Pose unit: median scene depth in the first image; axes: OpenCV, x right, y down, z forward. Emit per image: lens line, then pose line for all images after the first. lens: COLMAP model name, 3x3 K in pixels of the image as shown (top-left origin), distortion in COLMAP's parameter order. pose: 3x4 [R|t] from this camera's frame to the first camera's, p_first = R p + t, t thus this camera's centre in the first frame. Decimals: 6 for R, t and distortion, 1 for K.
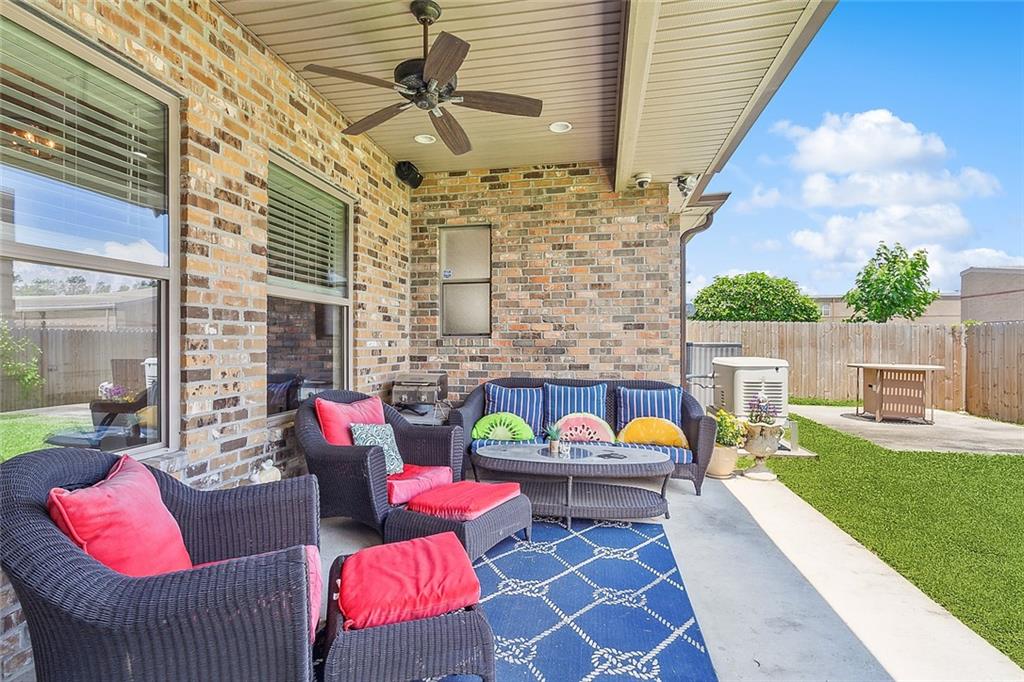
lens RADIAL K [[500.8, 0, 503.7], [0, 500.8, 342.8], [0, 0, 1]] dist [-0.001500, -0.000084]
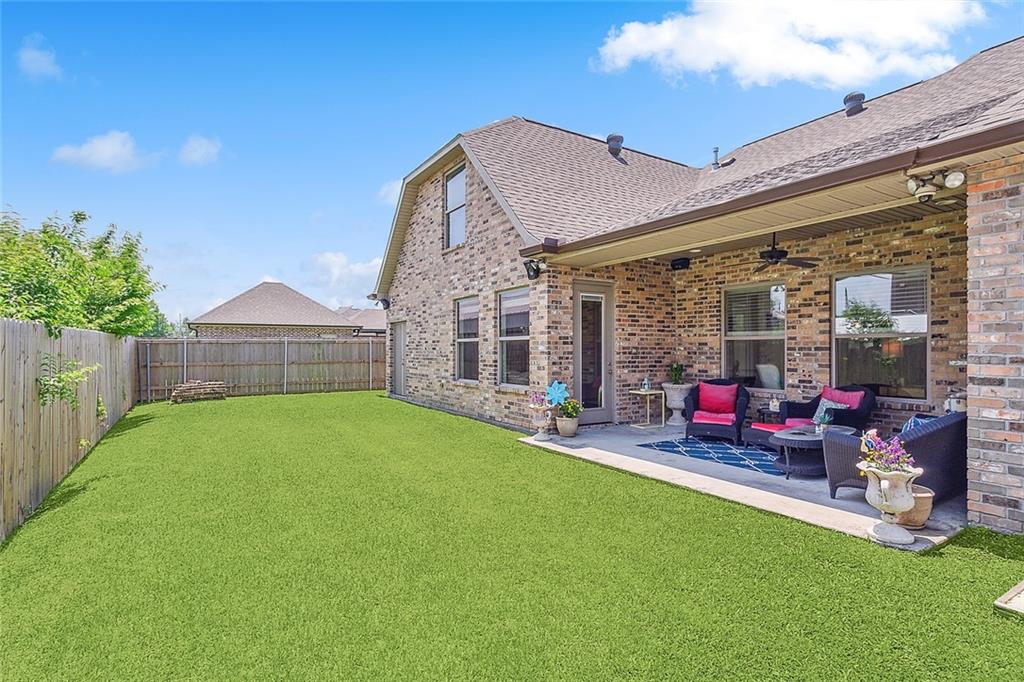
lens RADIAL K [[500.8, 0, 513.2], [0, 500.8, 344.7], [0, 0, 1]] dist [-0.001500, -0.000084]
pose [[-0.728167, -0.001385, -0.685398, 2.330218], [0.002548, 0.999986, -0.004728, -0.067153], [0.685395, -0.005189, -0.728153, 1.804366]]
